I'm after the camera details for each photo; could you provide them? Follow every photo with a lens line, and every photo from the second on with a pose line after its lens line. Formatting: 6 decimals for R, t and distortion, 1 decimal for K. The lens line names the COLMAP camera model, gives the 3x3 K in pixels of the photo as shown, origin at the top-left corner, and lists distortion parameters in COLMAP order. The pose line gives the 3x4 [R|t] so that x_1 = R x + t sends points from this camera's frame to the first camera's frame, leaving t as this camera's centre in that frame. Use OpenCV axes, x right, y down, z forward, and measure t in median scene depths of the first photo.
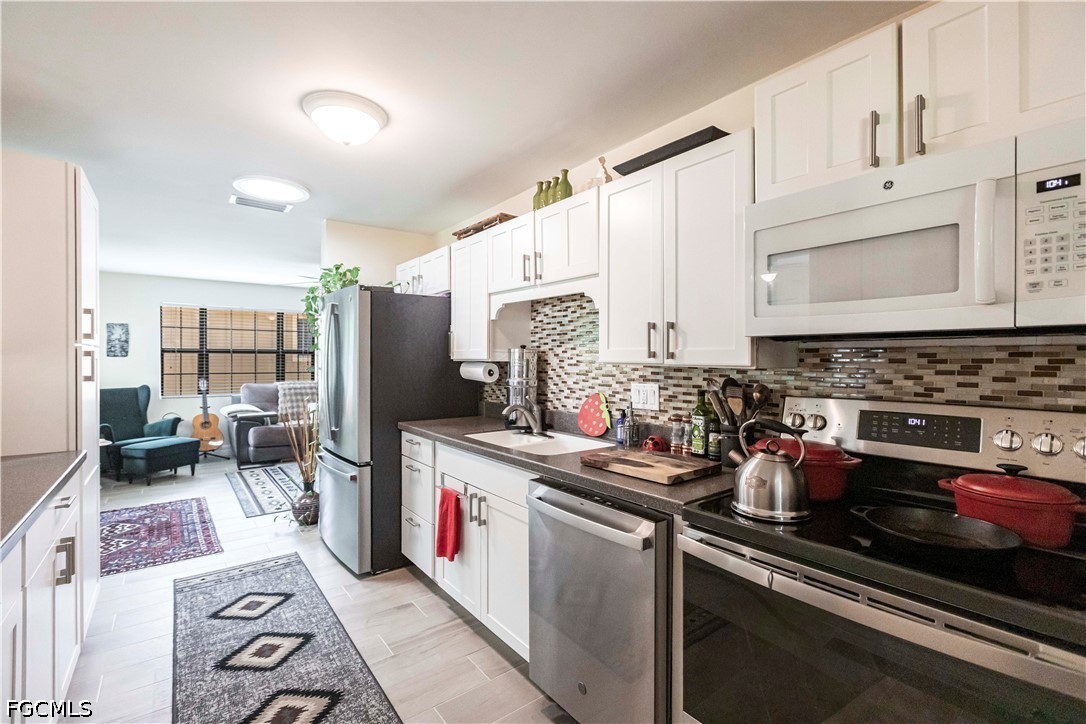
lens RADIAL K [[482.6, 0, 542.3], [0, 482.6, 362.4], [0, 0, 1]] dist [-0.001430, -0.000962]
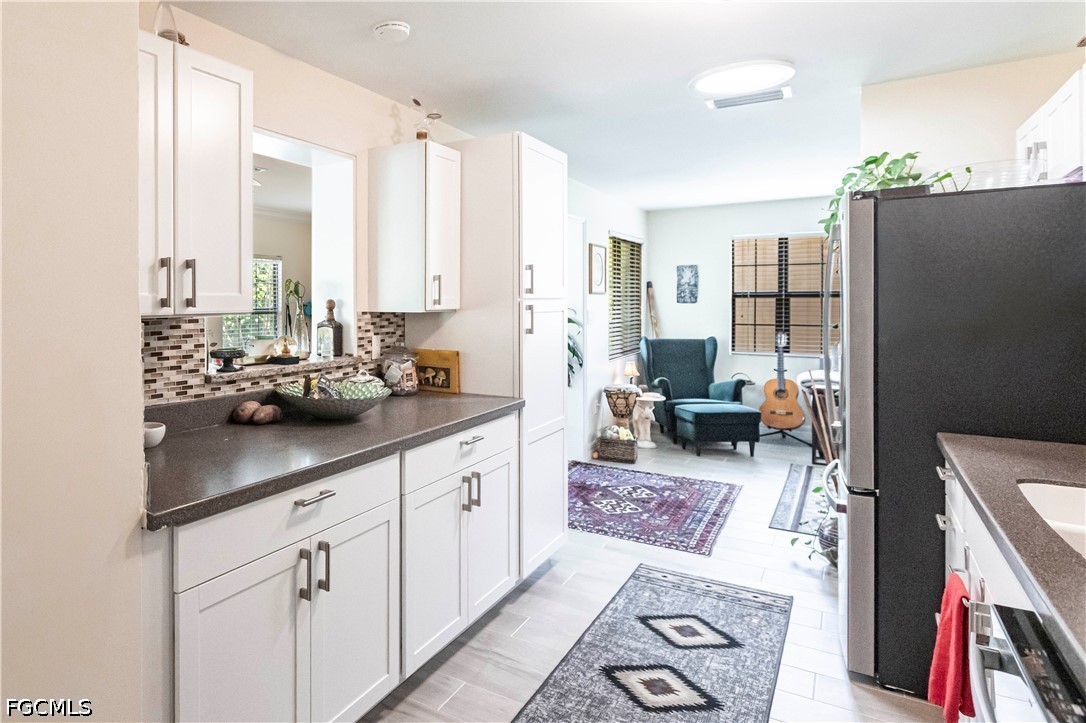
lens RADIAL K [[831.1, 0, 541.1], [0, 831.1, 288.8], [0, 0, 1]] dist [0.006354, -0.006121]
pose [[0.257060, 0.000969, -0.966395, 0.584758], [-0.002225, 0.999997, 0.000410, -0.042713], [0.966393, 0.002045, 0.257062, 0.396334]]
